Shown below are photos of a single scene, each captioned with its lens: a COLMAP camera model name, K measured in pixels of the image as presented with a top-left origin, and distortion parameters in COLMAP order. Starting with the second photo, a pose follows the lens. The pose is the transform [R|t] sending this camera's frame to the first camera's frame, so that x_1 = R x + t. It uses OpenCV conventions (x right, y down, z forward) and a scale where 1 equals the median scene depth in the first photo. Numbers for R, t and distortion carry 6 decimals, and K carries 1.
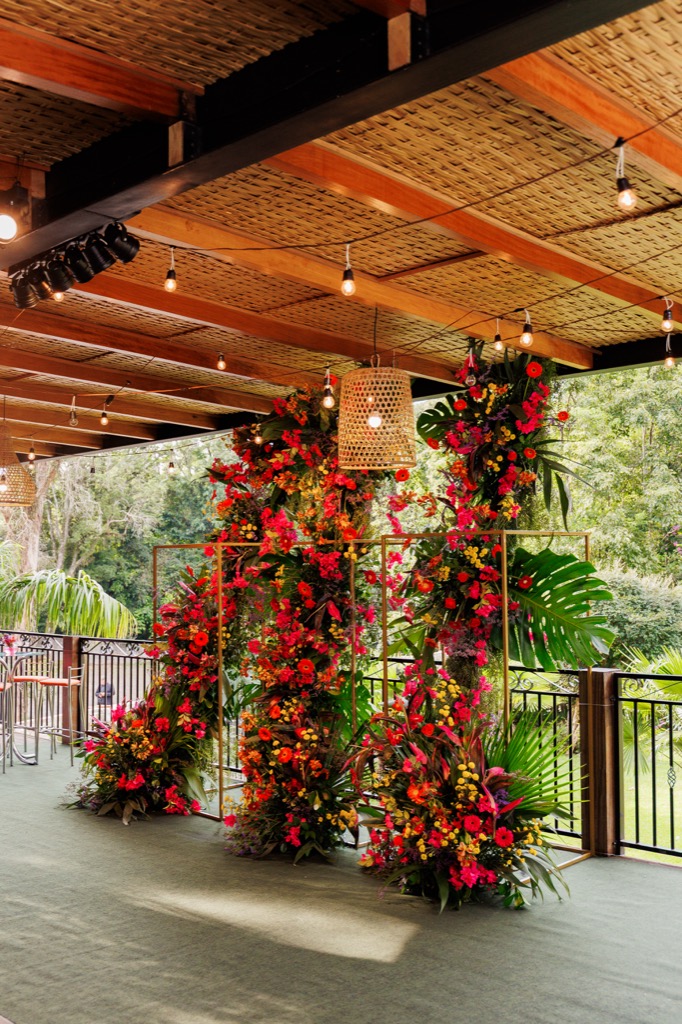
lens RADIAL K [[1087.3, 0, 336.9], [0, 1087.3, 514.6], [0, 0, 1]] dist [-0.047672, 0.000000]
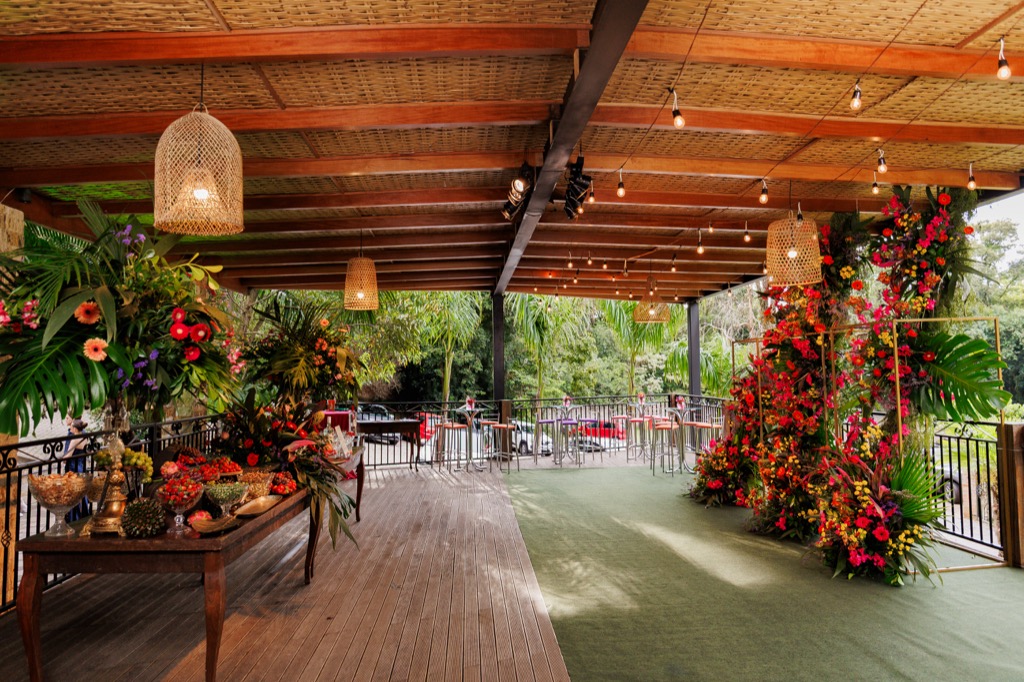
lens RADIAL K [[688.1, 0, 513.3], [0, 688.1, 336.4], [0, 0, 1]] dist [-0.025456, -0.012099]
pose [[0.757138, -0.047360, -0.651536, 0.319261], [0.053767, 0.998502, -0.010100, 0.016816], [0.651038, -0.027384, 0.758551, 0.006016]]
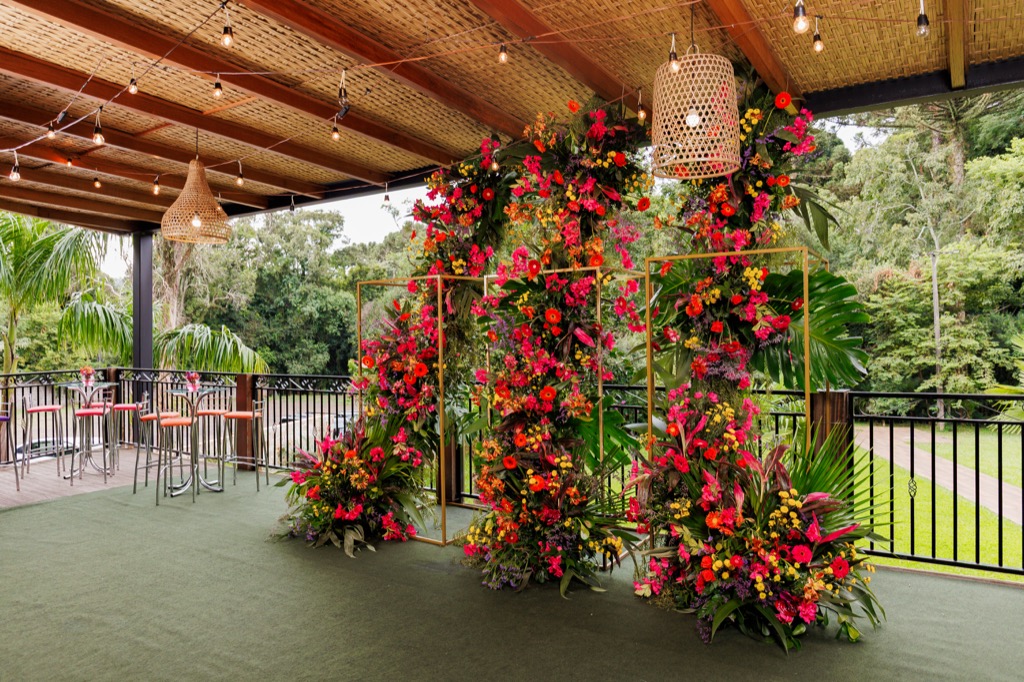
lens RADIAL K [[688.1, 0, 514.2], [0, 688.1, 341.4], [0, 0, 1]] dist [-0.025456, -0.012099]
pose [[0.976265, -0.005972, 0.216497, -0.206855], [-0.006968, 0.998236, 0.058955, 0.057448], [-0.216468, -0.059064, 0.974502, 0.411583]]
